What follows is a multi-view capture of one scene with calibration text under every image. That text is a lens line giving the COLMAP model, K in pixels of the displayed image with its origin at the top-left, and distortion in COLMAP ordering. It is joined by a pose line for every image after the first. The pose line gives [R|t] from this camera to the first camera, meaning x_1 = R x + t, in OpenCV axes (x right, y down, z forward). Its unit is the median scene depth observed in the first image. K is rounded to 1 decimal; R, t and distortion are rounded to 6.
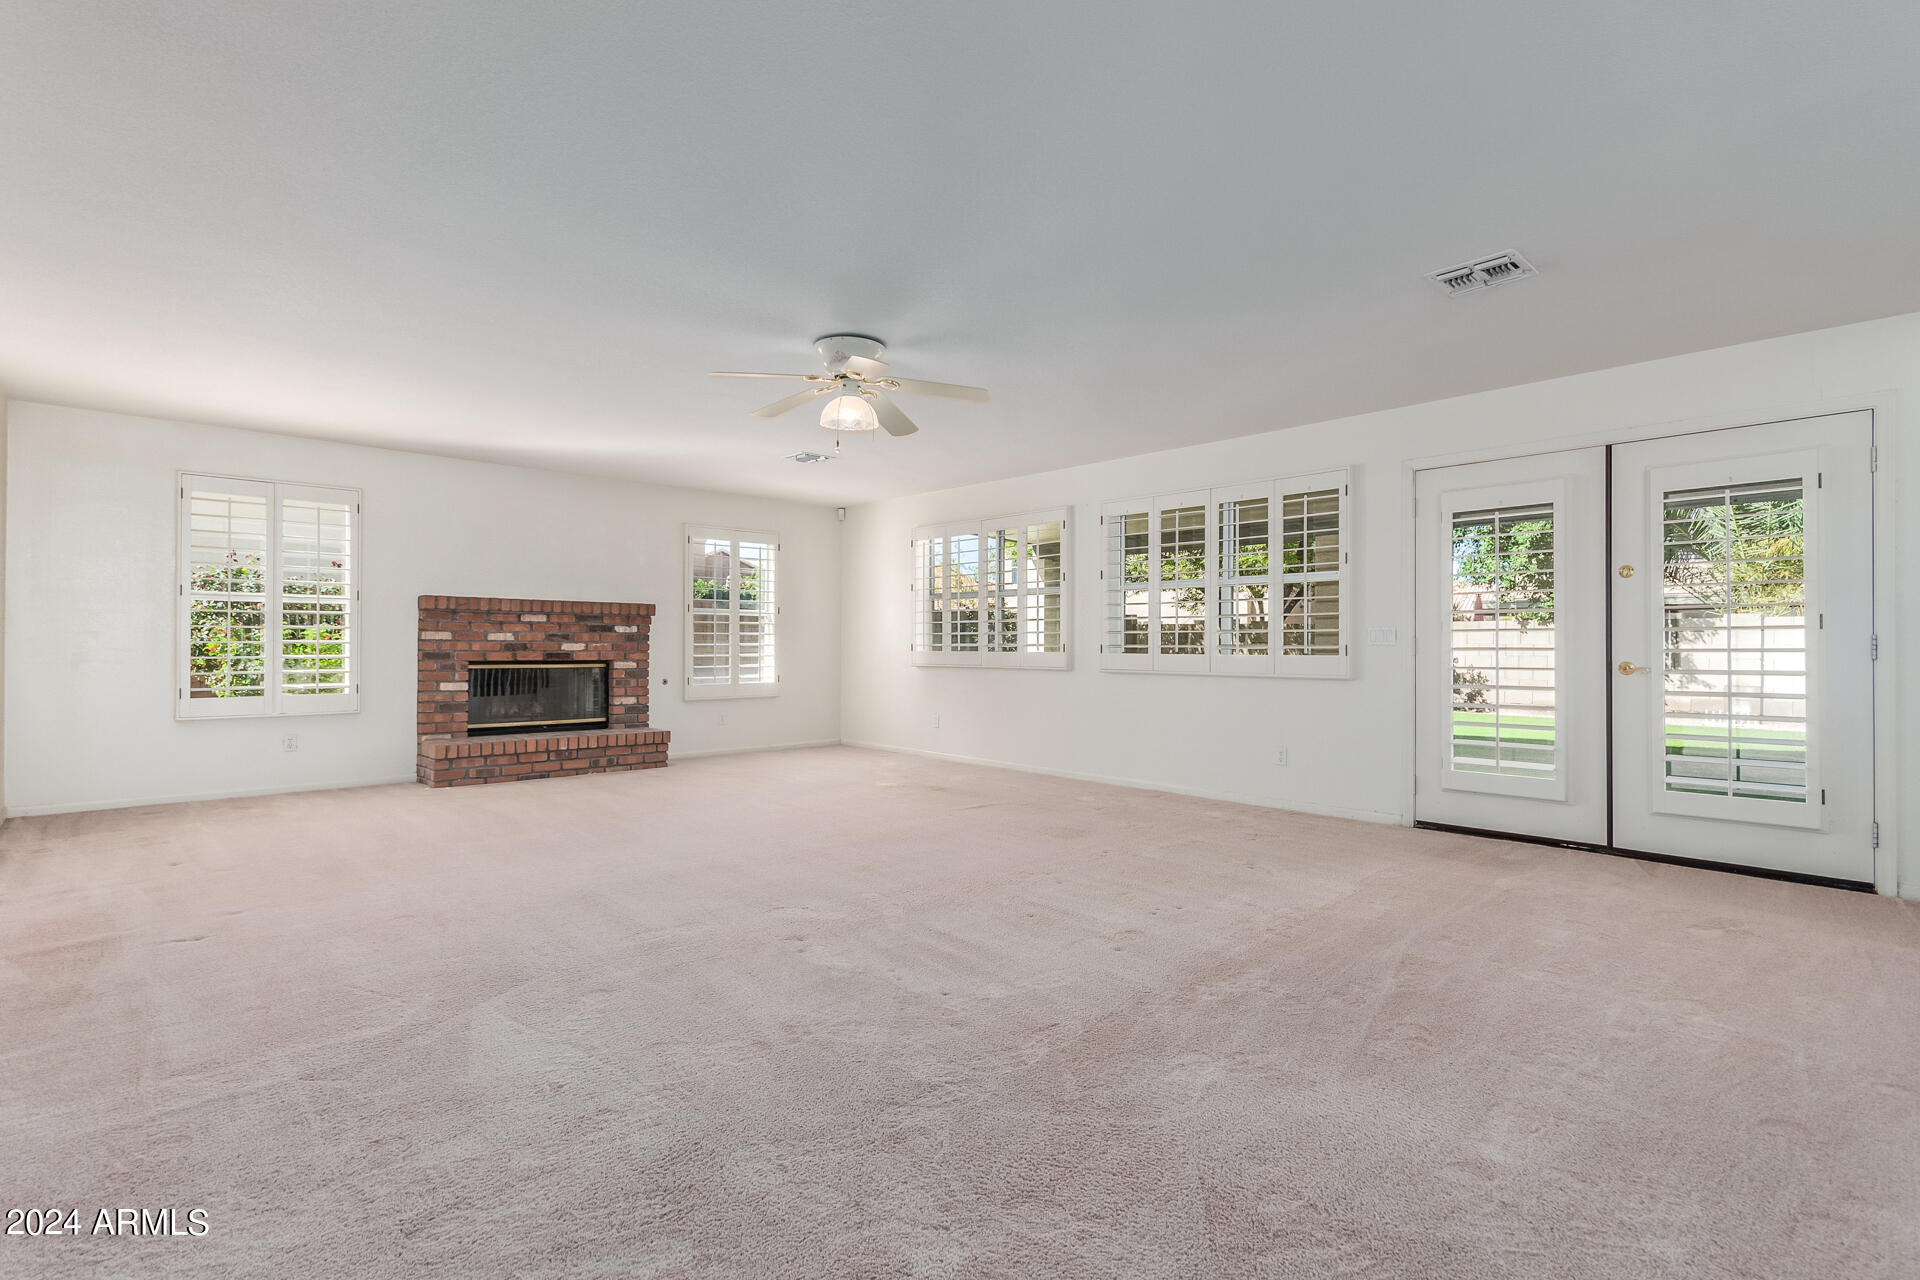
lens RADIAL K [[883.7, 0, 965.6], [0, 883.7, 643.0], [0, 0, 1]] dist [-0.004308, 0.004565]
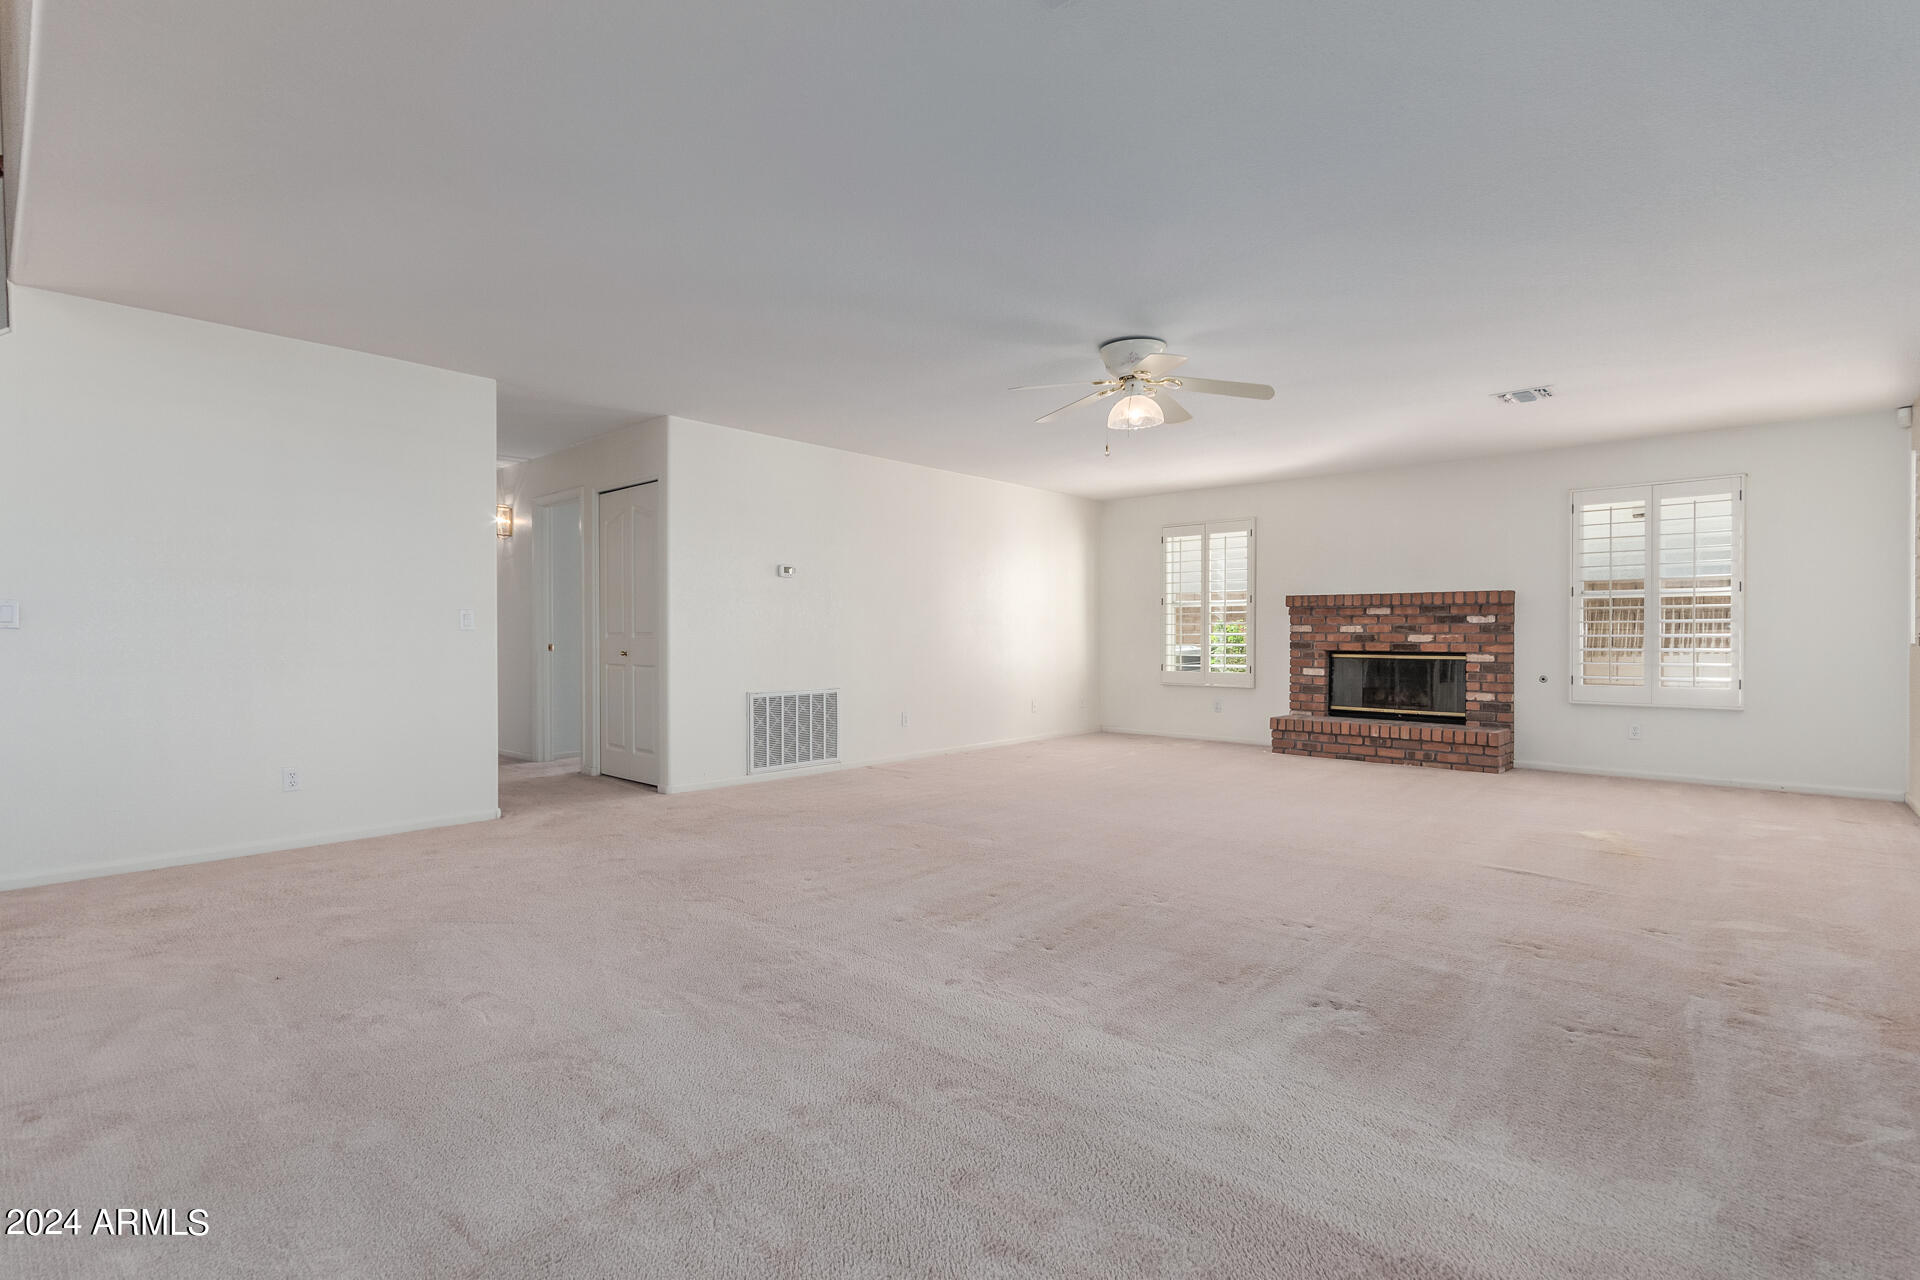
lens RADIAL K [[883.7, 0, 980.6], [0, 883.7, 643.2], [0, 0, 1]] dist [-0.004308, 0.004565]
pose [[0.105079, 0.005550, -0.994448, 0.510647], [0.000129, 0.999984, 0.005594, 0.004250], [0.994464, -0.000716, 0.105076, 0.409224]]
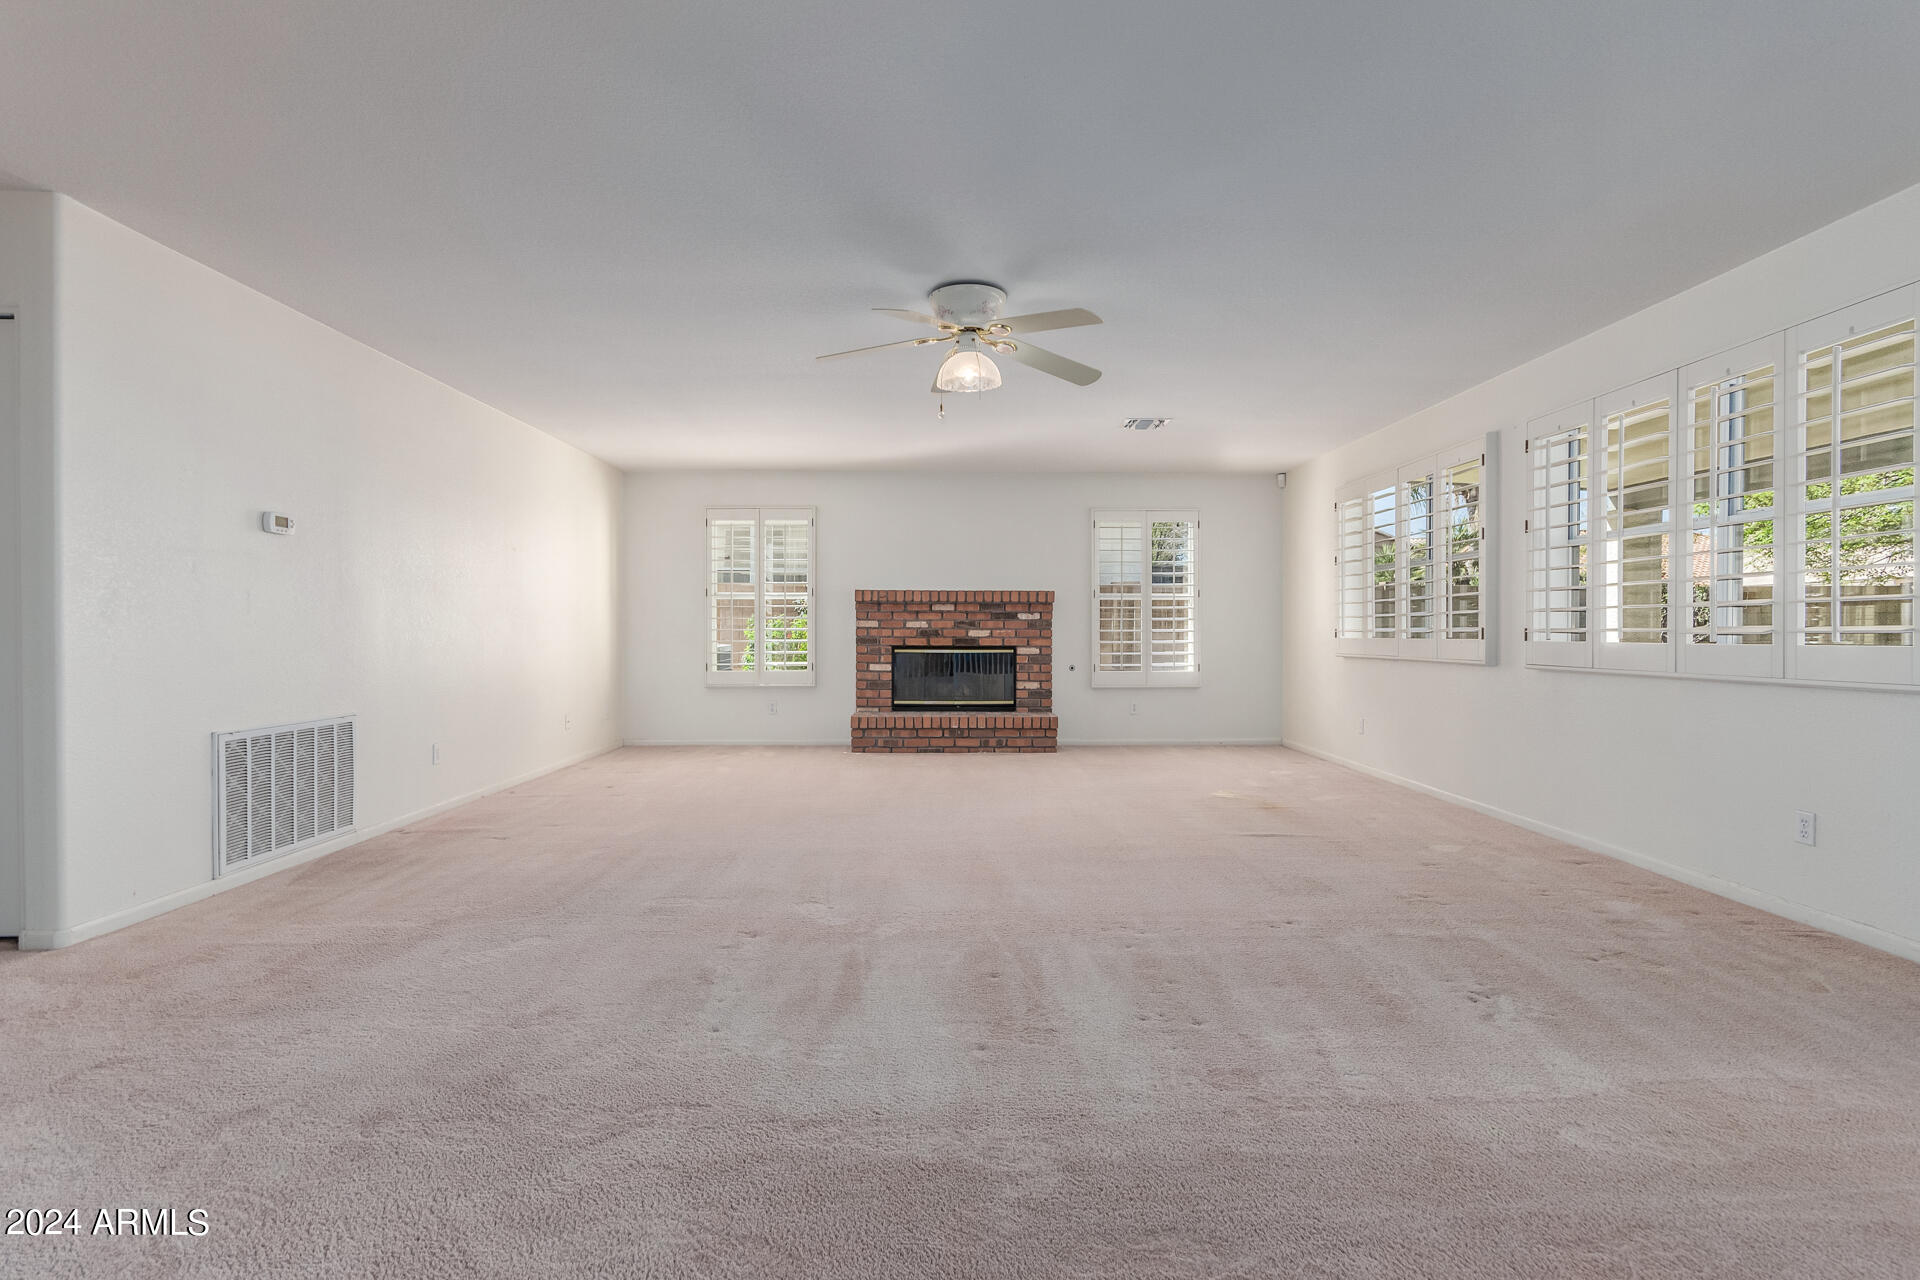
lens RADIAL K [[883.7, 0, 962.8], [0, 883.7, 632.4], [0, 0, 1]] dist [-0.004308, 0.004565]
pose [[0.747588, -0.002702, -0.664157, 0.262783], [0.003381, 0.999994, -0.000264, 0.003518], [0.664154, -0.002048, 0.747593, 0.185953]]
